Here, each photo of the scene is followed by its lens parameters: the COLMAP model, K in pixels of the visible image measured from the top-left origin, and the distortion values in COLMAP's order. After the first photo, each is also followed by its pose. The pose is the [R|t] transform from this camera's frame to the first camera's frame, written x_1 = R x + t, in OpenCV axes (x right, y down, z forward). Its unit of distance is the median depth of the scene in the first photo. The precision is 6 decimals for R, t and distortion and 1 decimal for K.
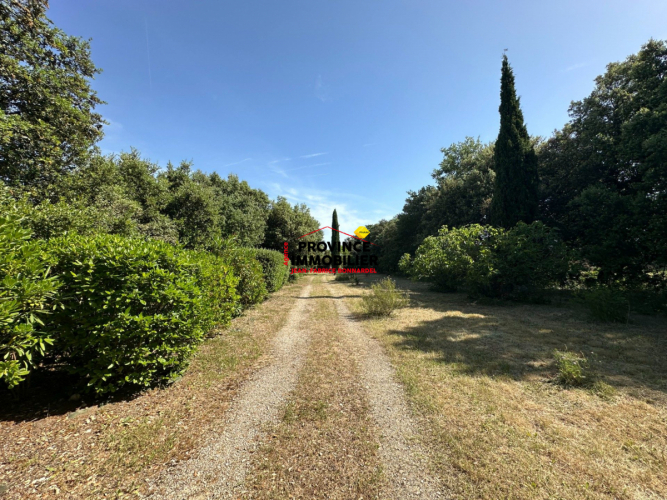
lens RADIAL K [[265.6, 0, 329.6], [0, 265.6, 249.0], [0, 0, 1]] dist [-0.000696, 0.000017]
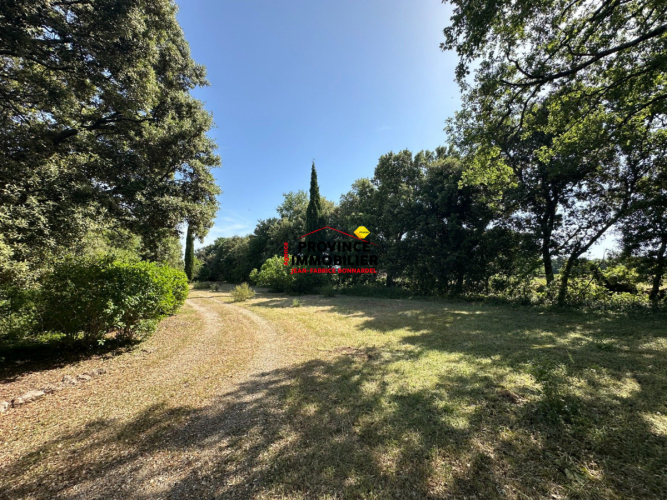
lens RADIAL K [[265.6, 0, 329.6], [0, 265.6, 249.0], [0, 0, 1]] dist [-0.000696, 0.000017]
pose [[0.850444, 0.054953, 0.523187, -0.122753], [-0.033705, 0.998178, -0.050056, -0.027837], [-0.524984, 0.024936, 0.850747, -0.429847]]
